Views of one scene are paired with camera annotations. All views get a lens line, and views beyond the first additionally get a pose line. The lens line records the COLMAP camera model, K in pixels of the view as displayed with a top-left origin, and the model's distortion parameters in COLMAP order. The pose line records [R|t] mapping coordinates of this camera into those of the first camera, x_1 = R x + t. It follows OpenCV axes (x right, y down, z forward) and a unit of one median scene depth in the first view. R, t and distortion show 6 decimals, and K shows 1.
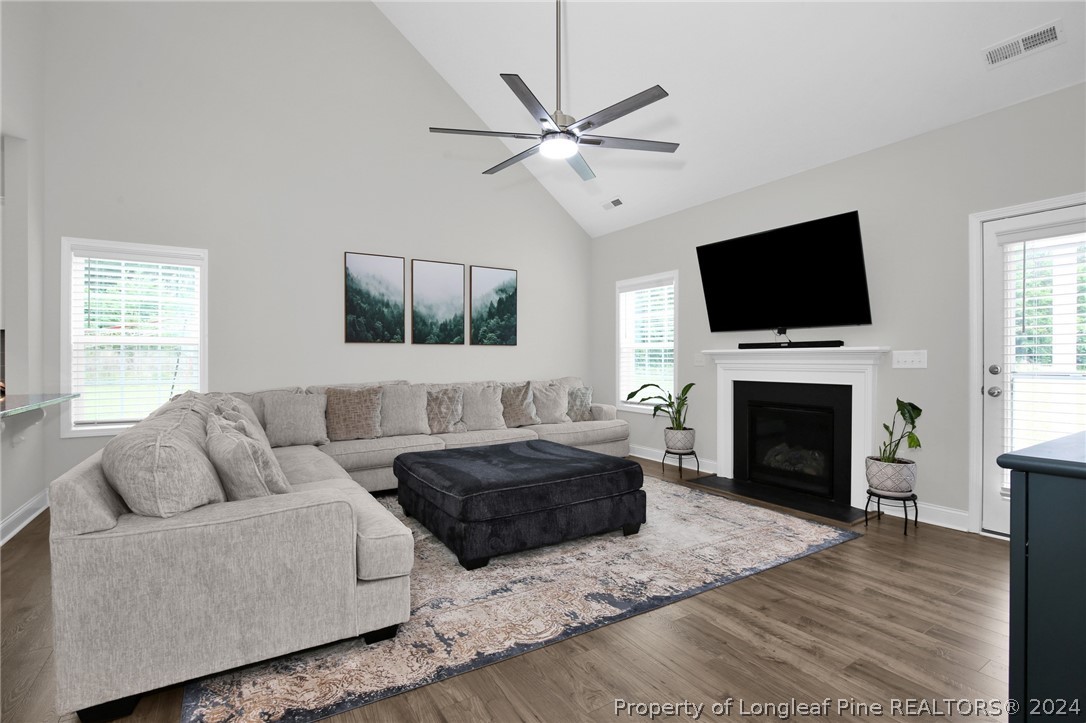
lens RADIAL K [[514.8, 0, 544.0], [0, 514.8, 358.6], [0, 0, 1]] dist [-0.009601, -0.001342]
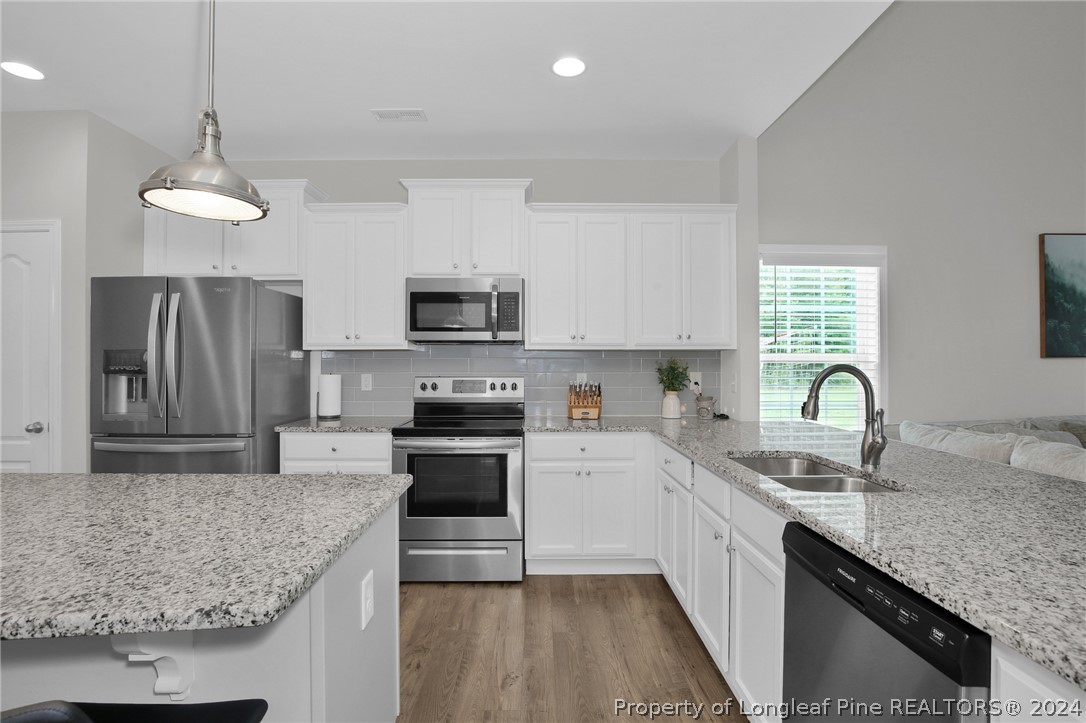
lens RADIAL K [[543.8, 0, 541.8], [0, 543.8, 359.2], [0, 0, 1]] dist [-0.021046, 0.000068]
pose [[0.855962, -0.000398, -0.517038, -0.780023], [-0.003952, 0.999965, -0.007312, -0.026203], [0.517023, 0.008302, 0.855931, -0.020620]]
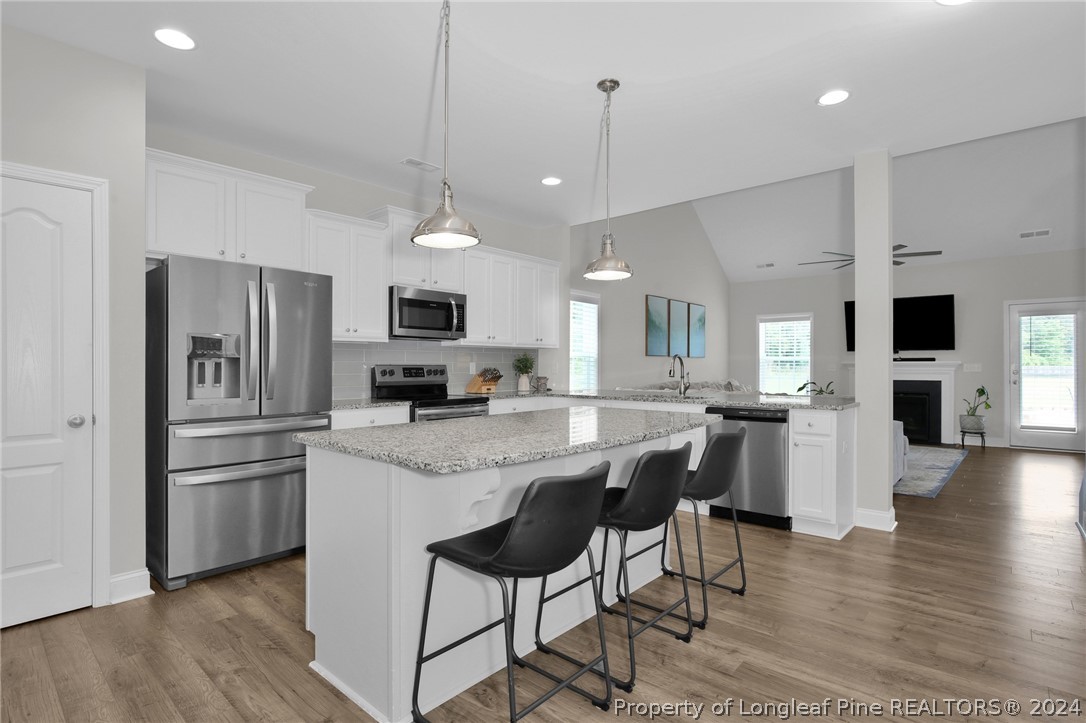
lens RADIAL K [[543.8, 0, 546.0], [0, 543.8, 361.7], [0, 0, 1]] dist [-0.021046, 0.000068]
pose [[0.955553, 0.003925, 0.294793, -1.404373], [-0.001124, 0.999953, -0.009670, 0.000806], [-0.294817, 0.008909, 0.955512, -0.496866]]
